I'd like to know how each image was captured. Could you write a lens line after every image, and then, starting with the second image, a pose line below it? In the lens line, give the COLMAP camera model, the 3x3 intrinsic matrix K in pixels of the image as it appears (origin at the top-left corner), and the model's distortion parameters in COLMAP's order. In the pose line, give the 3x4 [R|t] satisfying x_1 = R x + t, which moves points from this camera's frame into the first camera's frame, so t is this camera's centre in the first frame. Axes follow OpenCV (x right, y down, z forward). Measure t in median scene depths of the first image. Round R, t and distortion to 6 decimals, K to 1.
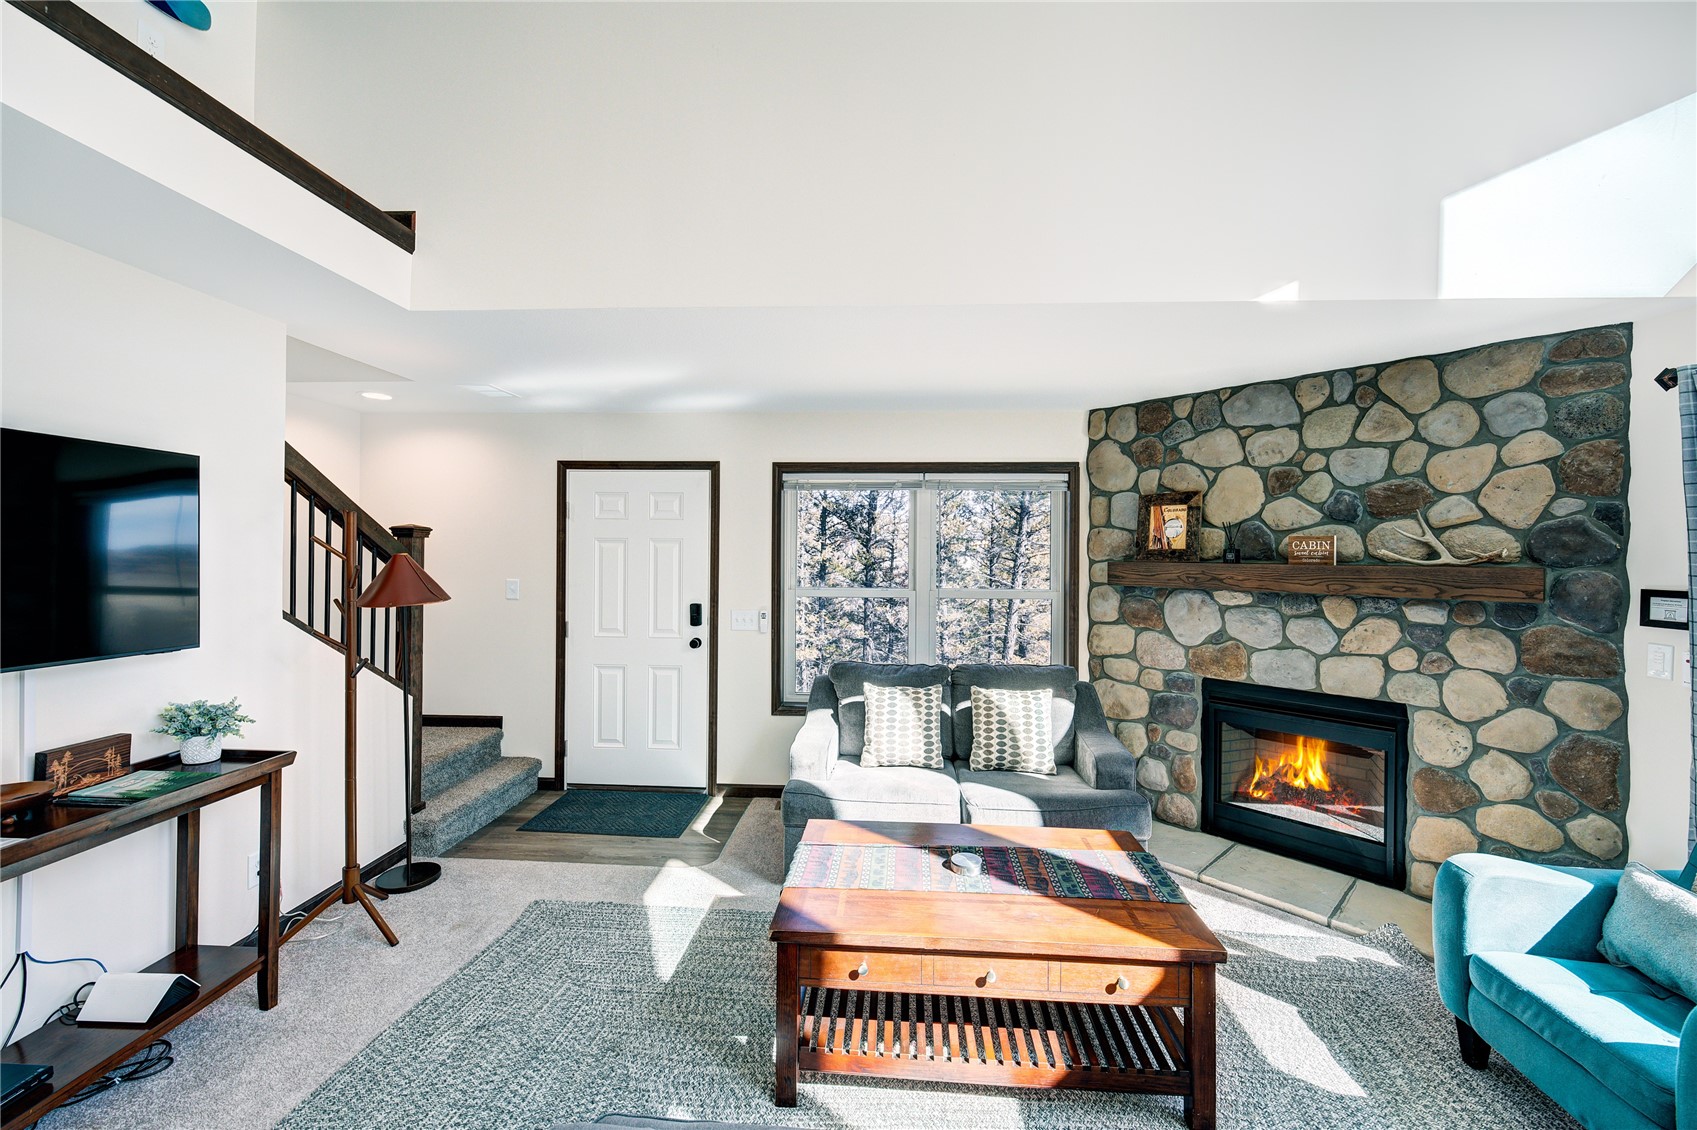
lens RADIAL K [[664.0, 0, 857.3], [0, 664.0, 555.0], [0, 0, 1]] dist [-0.001057, 0.000256]
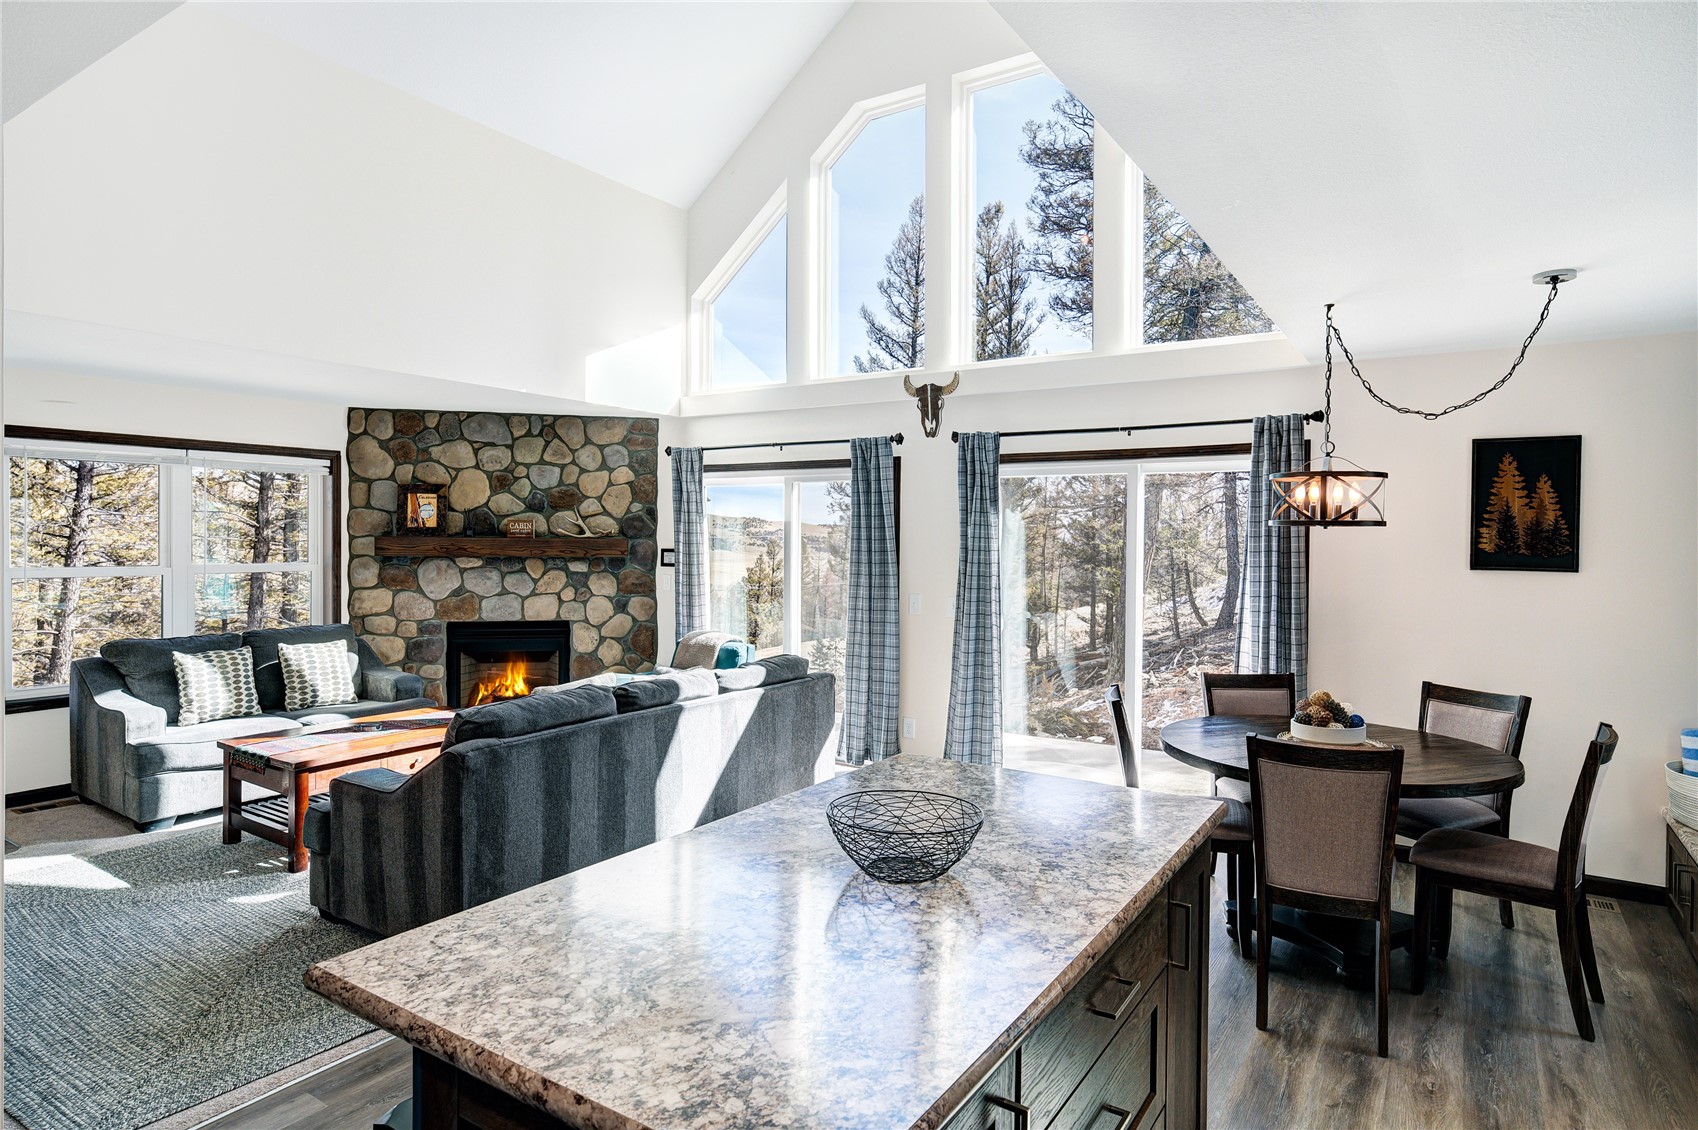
lens RADIAL K [[948.7, 0, 852.5], [0, 948.7, 548.1], [0, 0, 1]] dist [-0.002578, 0.001250]
pose [[0.501553, -0.014330, 0.865008, -0.830679], [-0.003479, 0.999821, 0.018580, -0.005892], [-0.865120, -0.012328, 0.501414, -0.770498]]
